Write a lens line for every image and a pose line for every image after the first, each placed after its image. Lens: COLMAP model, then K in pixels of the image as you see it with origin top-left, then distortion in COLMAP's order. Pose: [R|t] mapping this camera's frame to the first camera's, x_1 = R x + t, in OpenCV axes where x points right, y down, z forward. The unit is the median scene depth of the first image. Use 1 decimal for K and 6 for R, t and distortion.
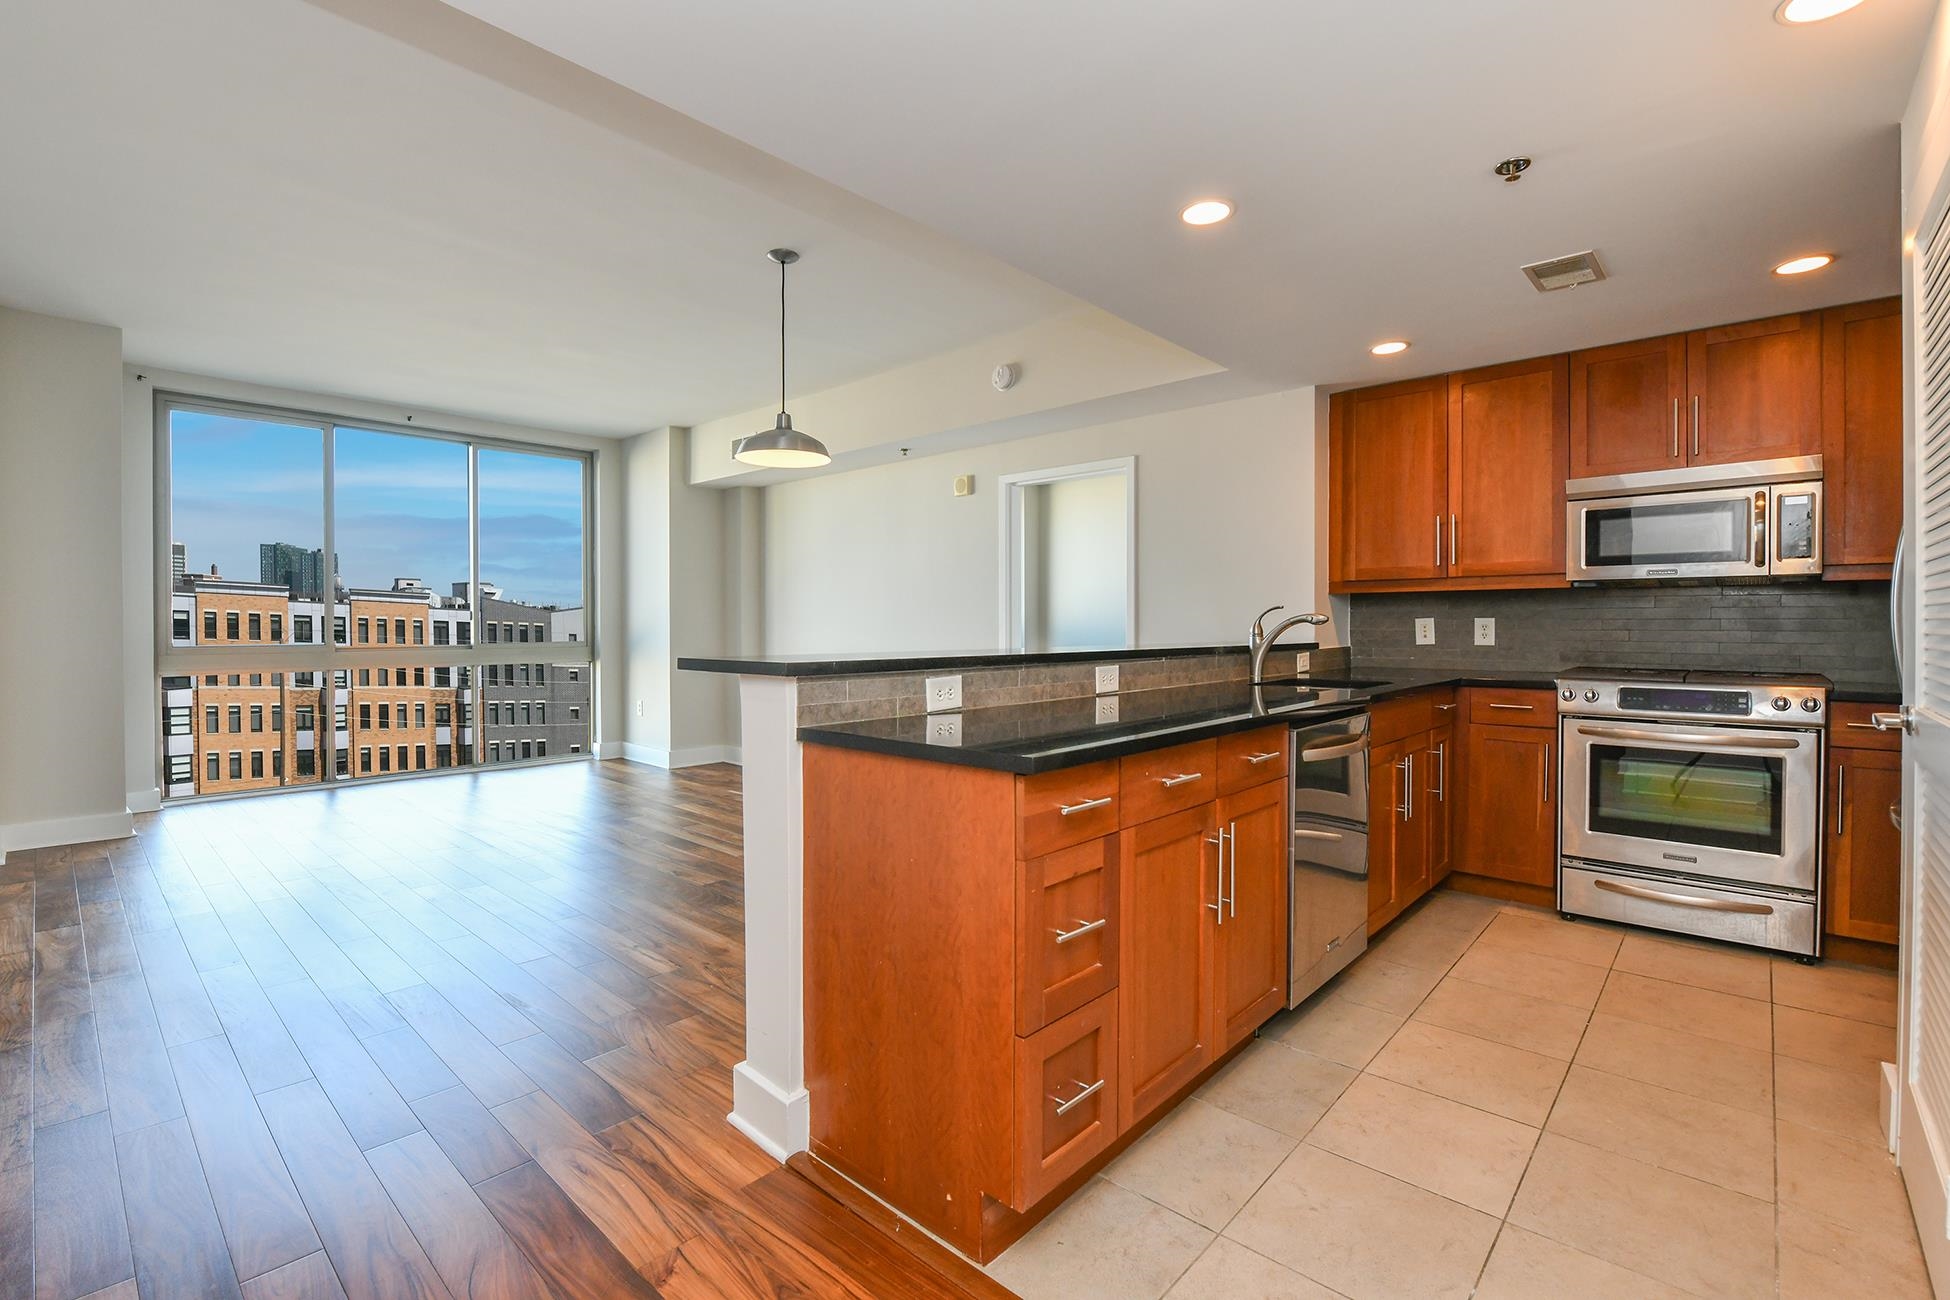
lens RADIAL K [[869.3, 0, 960.6], [0, 869.3, 631.5], [0, 0, 1]] dist [-0.010245, -0.002066]
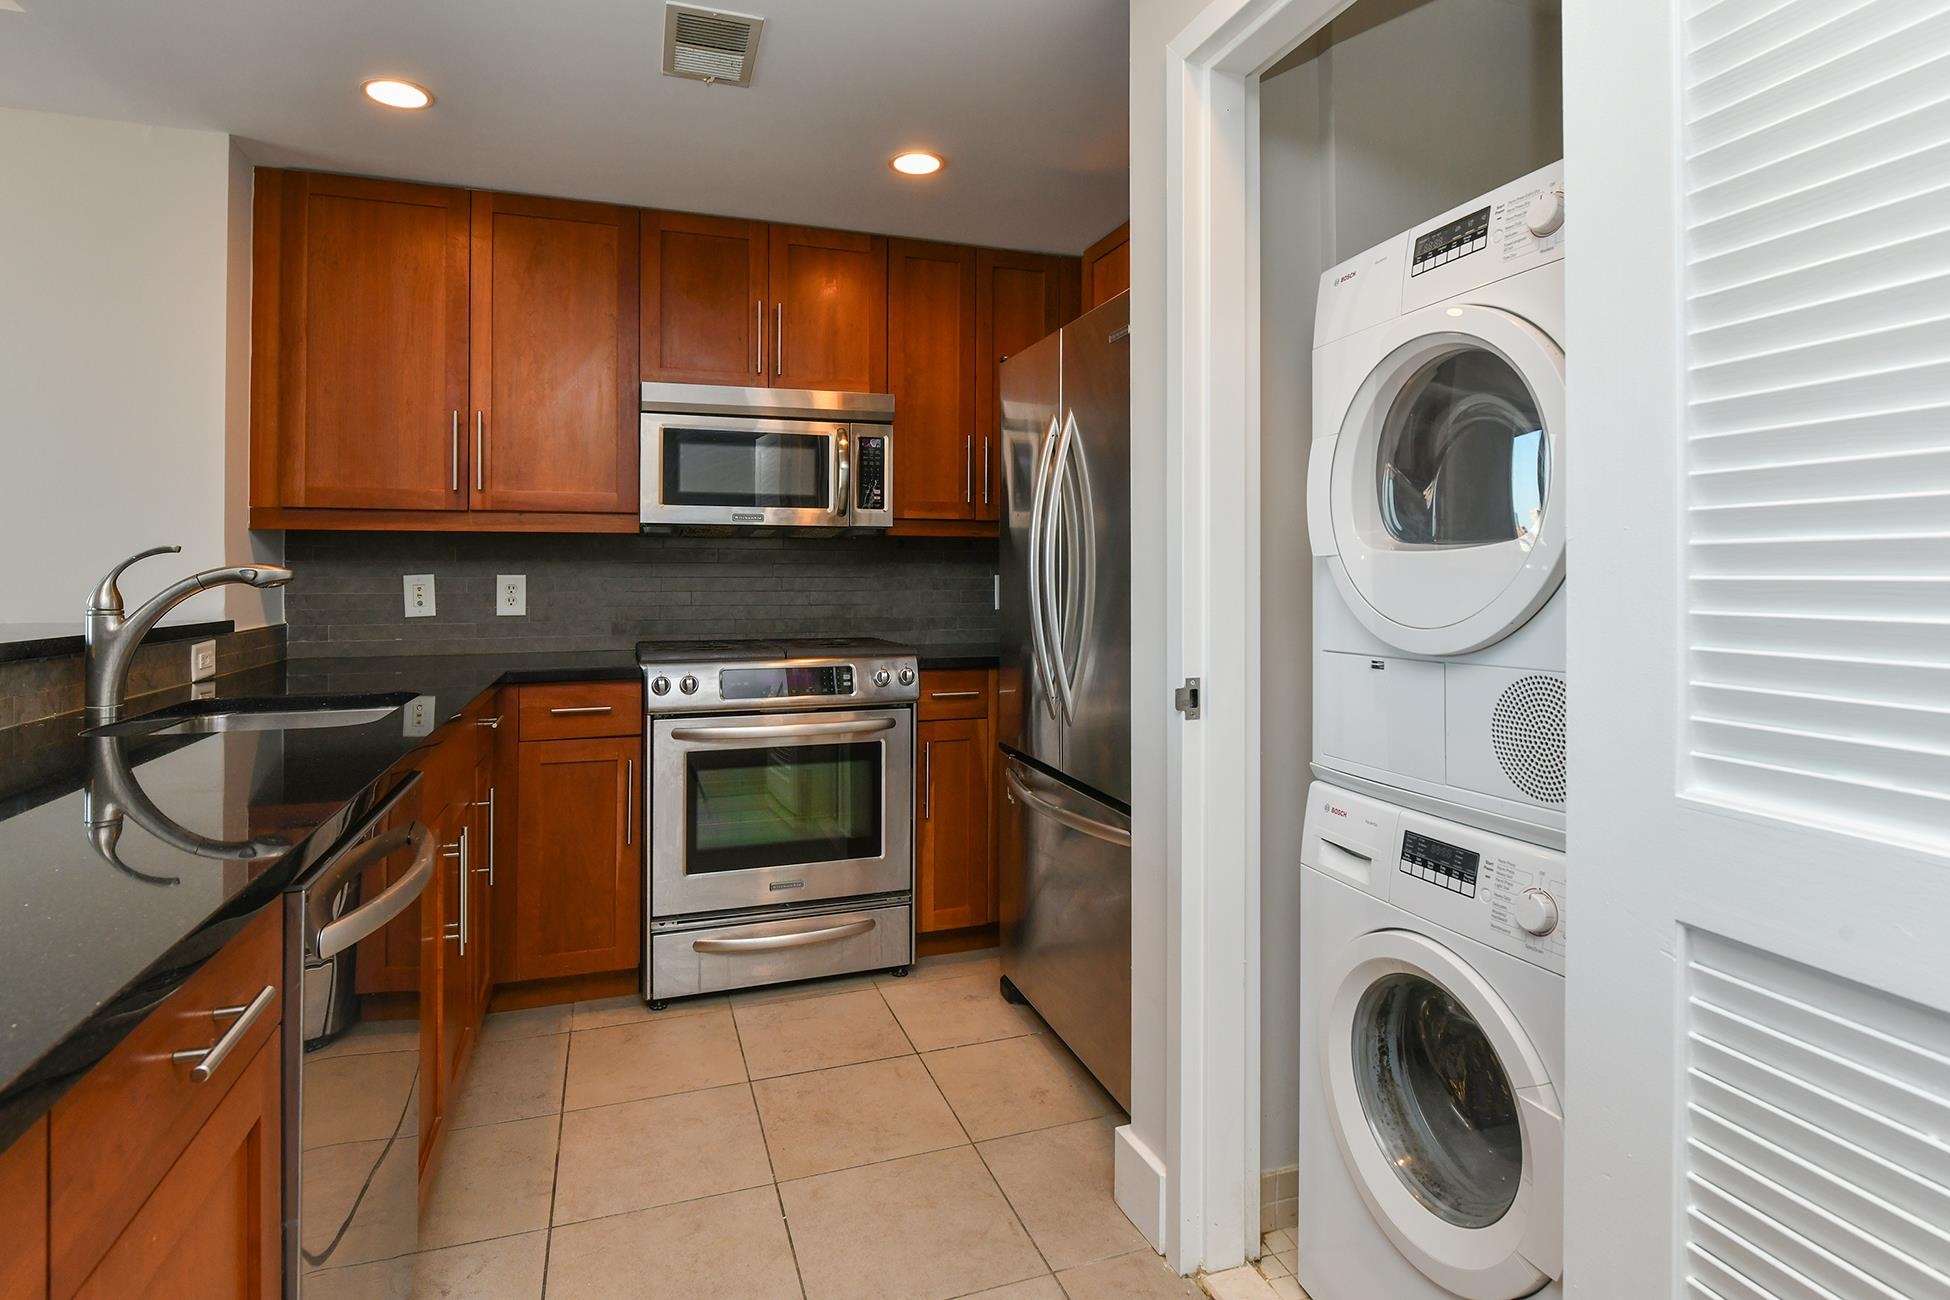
lens RADIAL K [[993.2, 0, 976.7], [0, 993.2, 567.7], [0, 0, 1]] dist [-0.005940, -0.003834]
pose [[0.461086, 0.011483, 0.887281, 0.106648], [0.008447, 0.999814, -0.017328, -0.005533], [-0.887315, 0.015484, 0.460903, 0.392547]]
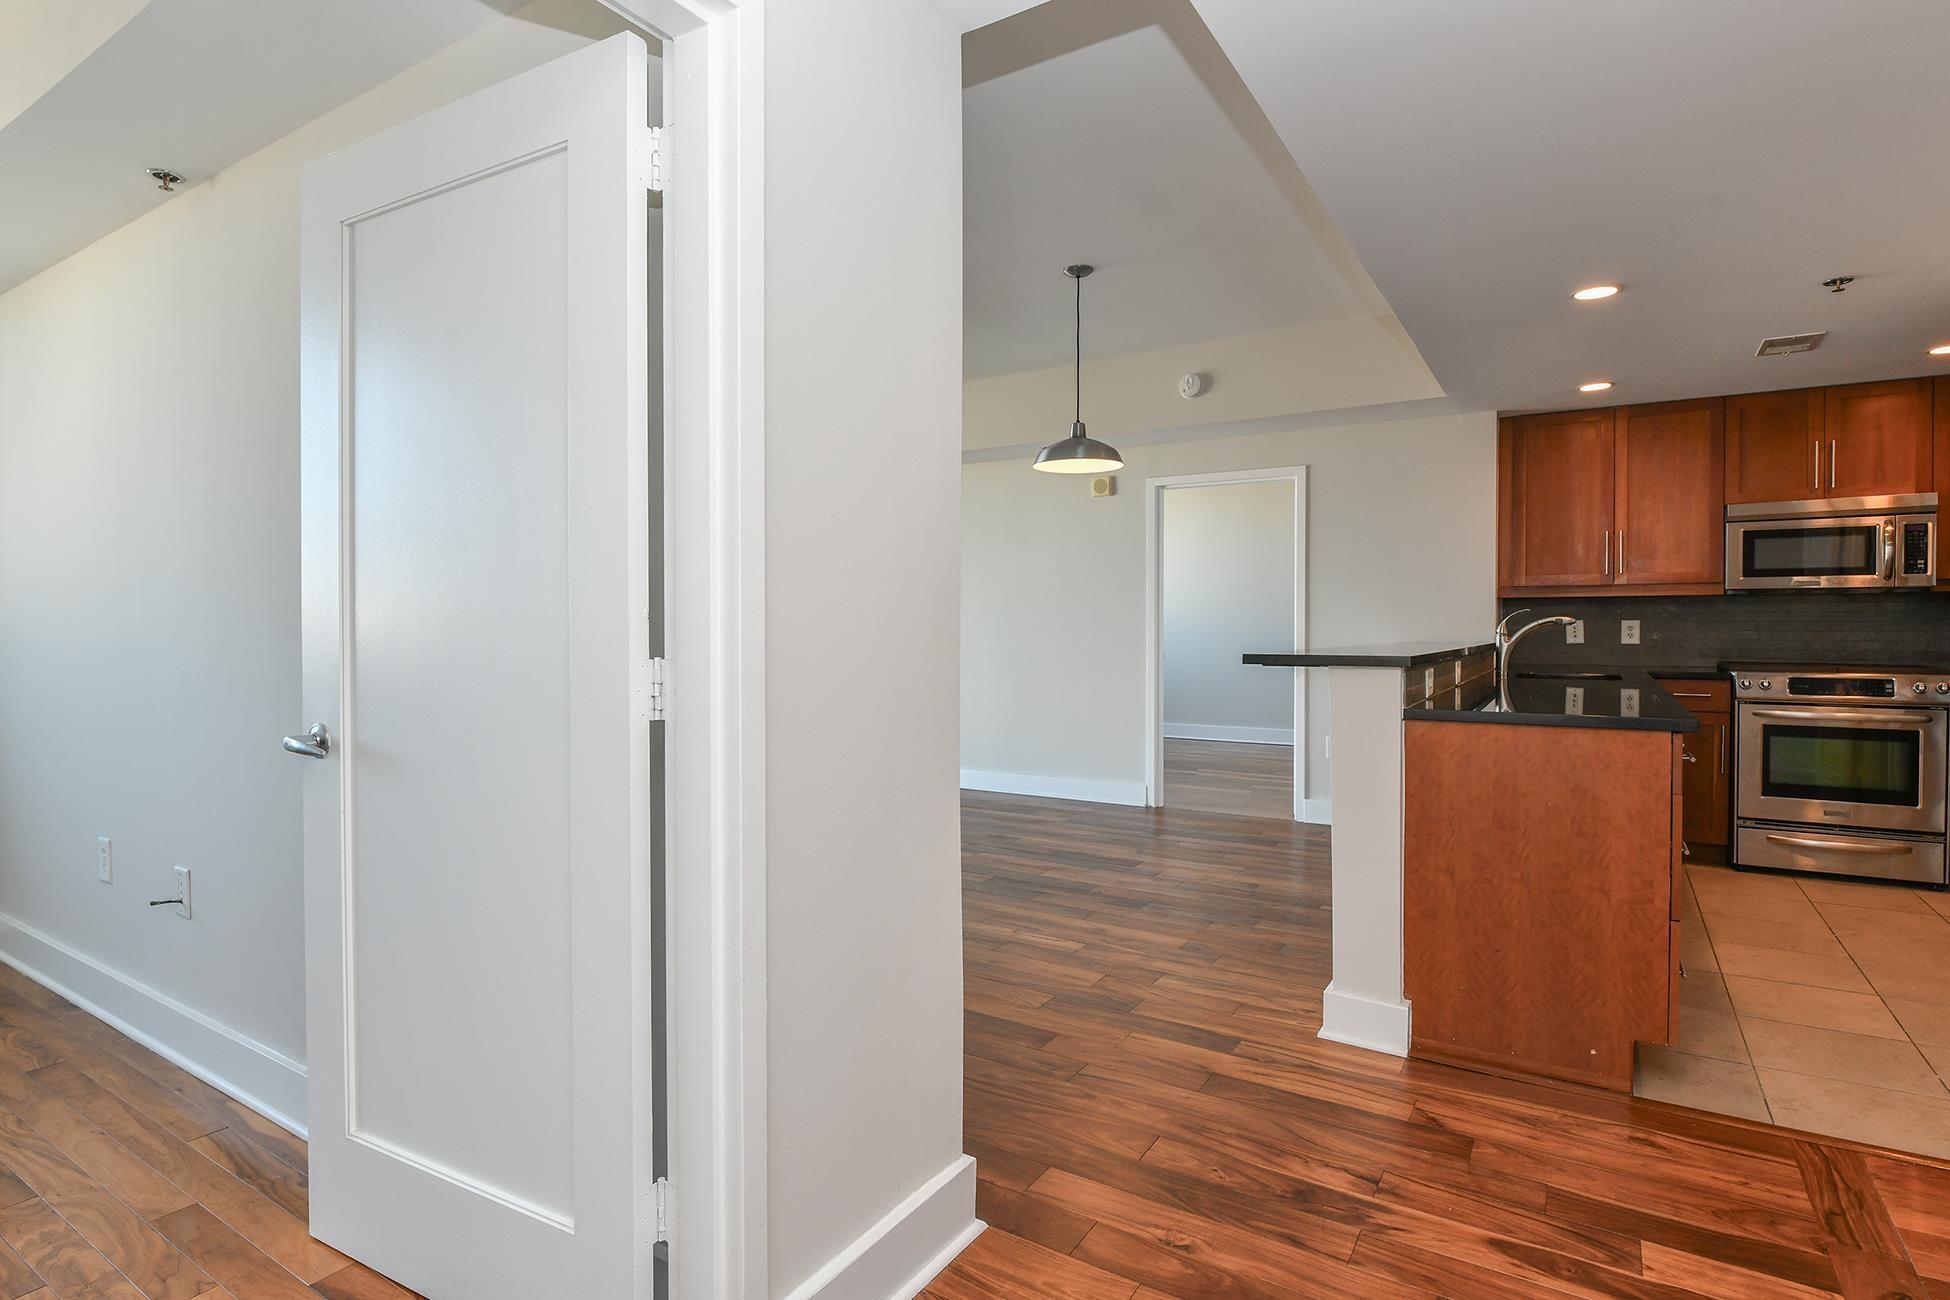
lens RADIAL K [[993.2, 0, 962.7], [0, 993.2, 636.8], [0, 0, 1]] dist [-0.005940, -0.003834]
pose [[0.984219, -0.001445, 0.176947, -0.601255], [0.000838, 0.999994, 0.003500, 0.001641], [-0.176951, -0.003297, 0.984214, -0.161274]]
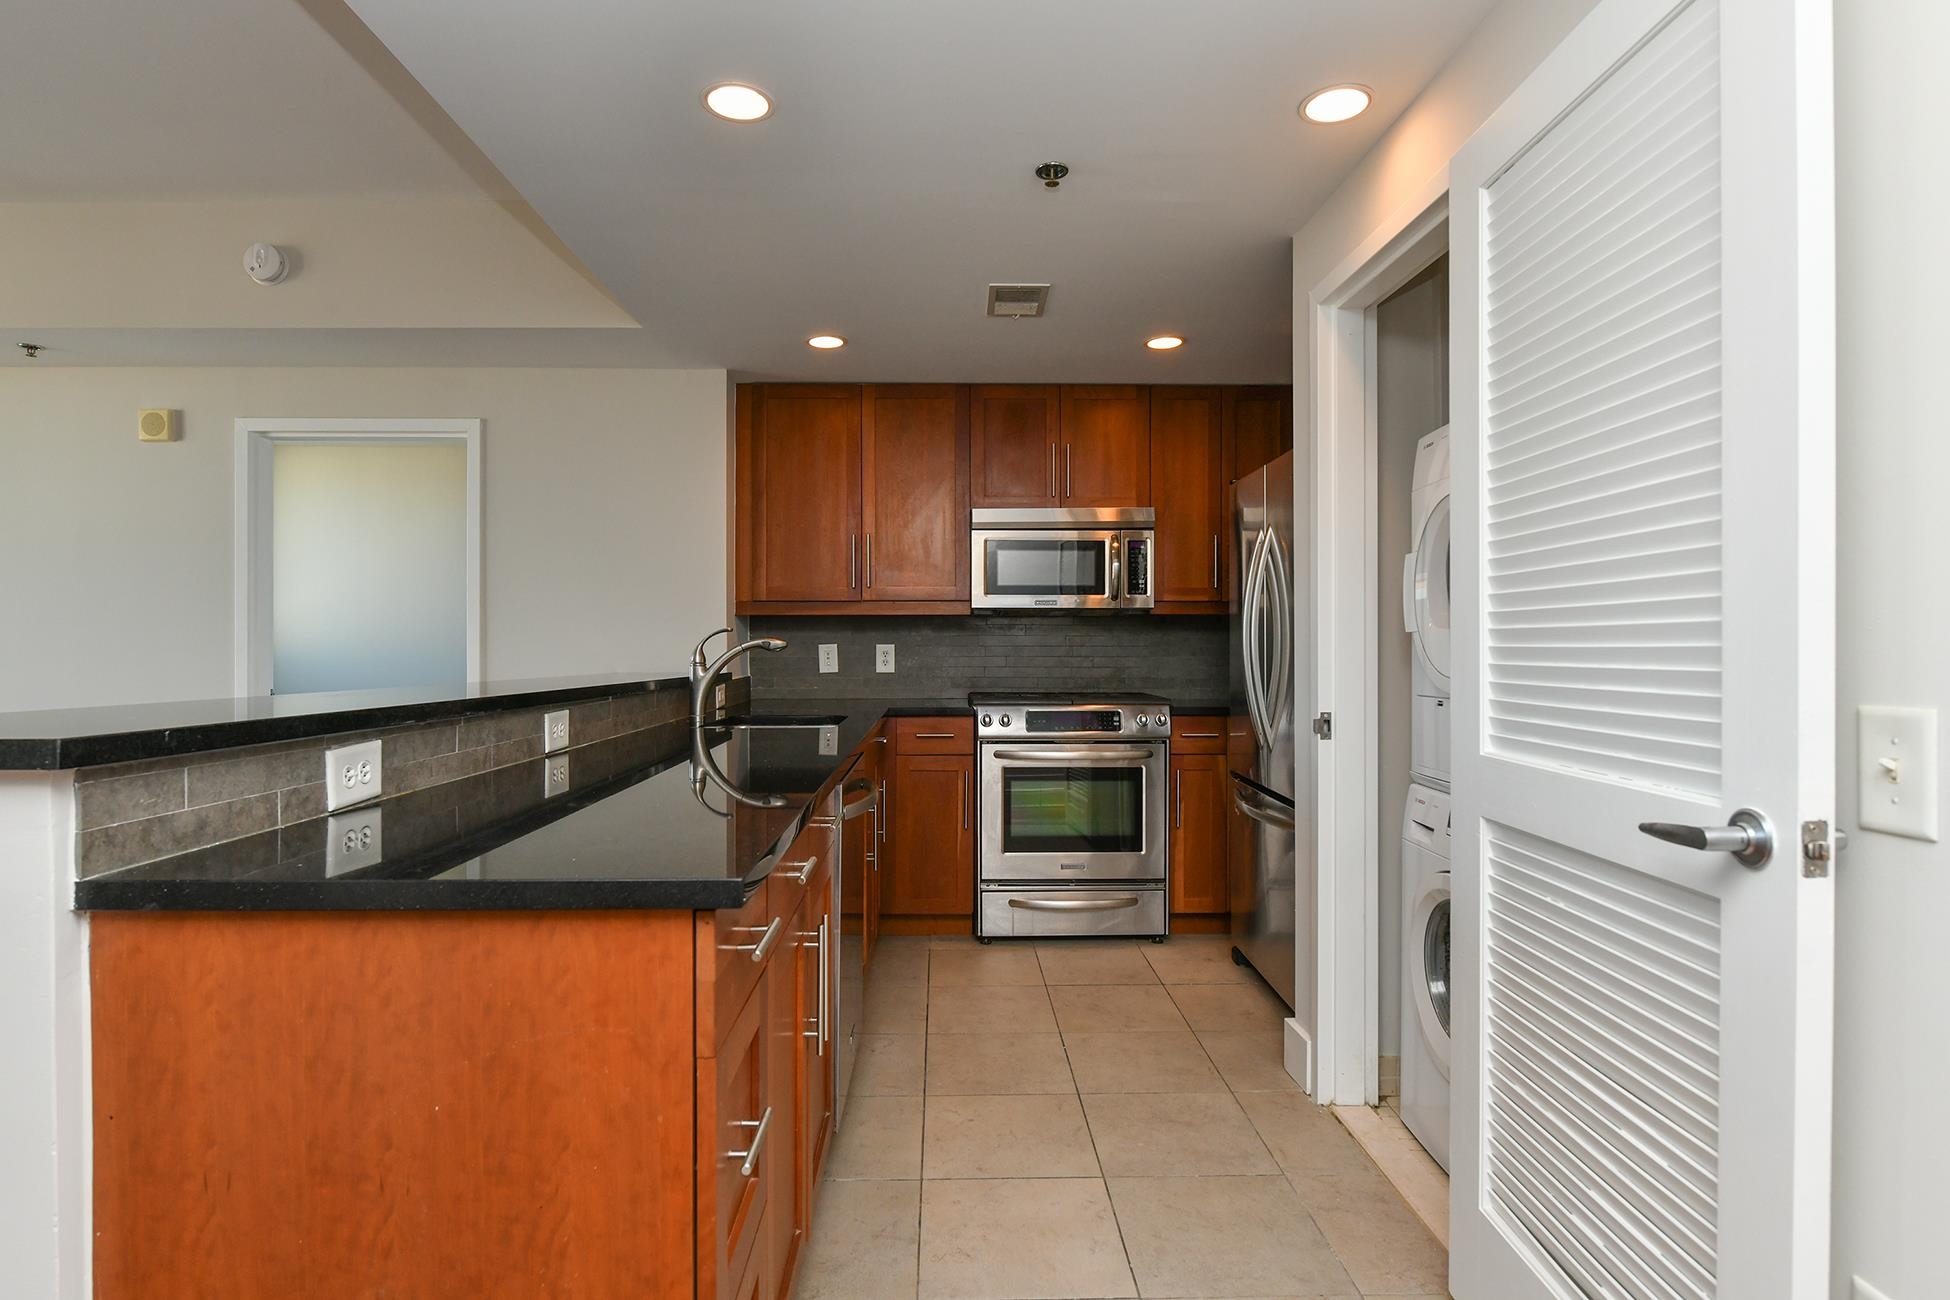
lens RADIAL K [[993.2, 0, 960.8], [0, 993.2, 643.5], [0, 0, 1]] dist [-0.005940, -0.003834]
pose [[0.719960, 0.004687, 0.694000, -0.120975], [0.005958, 0.999899, -0.012934, -0.001723], [-0.693990, 0.013447, 0.719859, 0.178939]]
